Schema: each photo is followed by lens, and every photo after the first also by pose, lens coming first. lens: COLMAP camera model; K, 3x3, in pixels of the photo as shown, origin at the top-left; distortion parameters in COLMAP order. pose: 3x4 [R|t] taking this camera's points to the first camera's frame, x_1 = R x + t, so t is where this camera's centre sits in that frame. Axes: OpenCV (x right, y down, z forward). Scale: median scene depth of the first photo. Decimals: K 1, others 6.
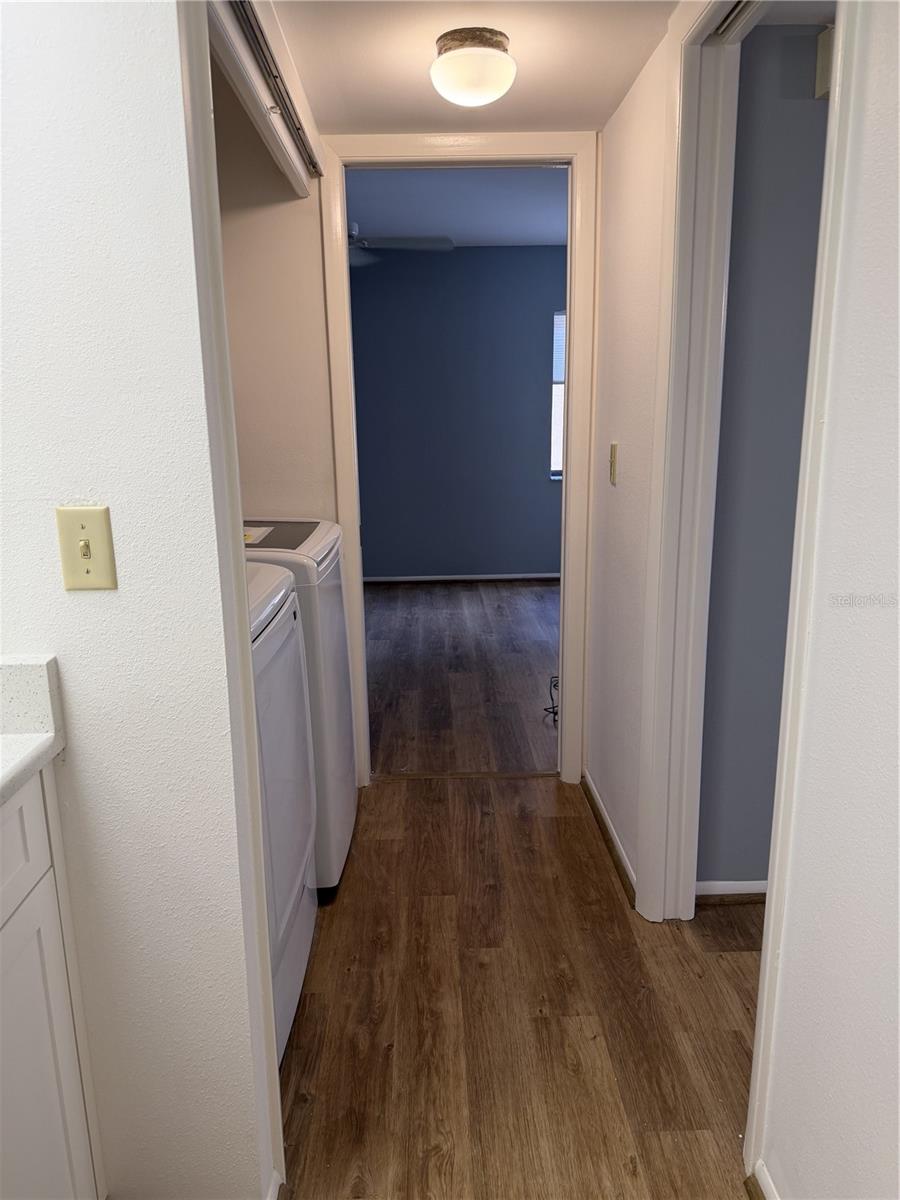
lens RADIAL K [[840.6, 0, 450.0], [0, 840.6, 600.0], [0, 0, 1]] dist [0.037635, -0.045523]
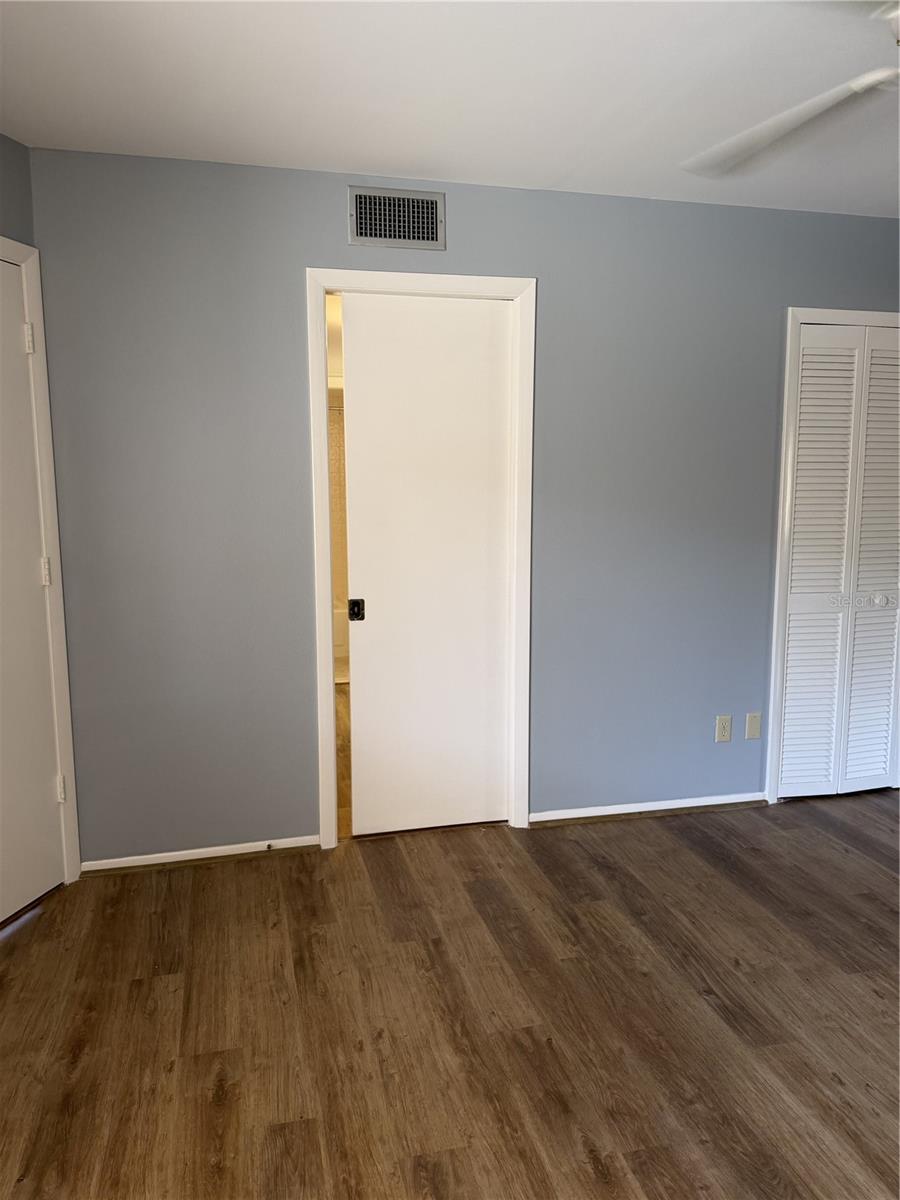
lens RADIAL K [[840.6, 0, 450.0], [0, 840.6, 600.0], [0, 0, 1]] dist [0.037635, -0.045523]
pose [[-0.973402, 0.074745, -0.216570, 0.159154], [-0.006935, 0.935238, 0.353952, -0.367198], [0.229000, 0.346039, -0.909844, 1.520641]]
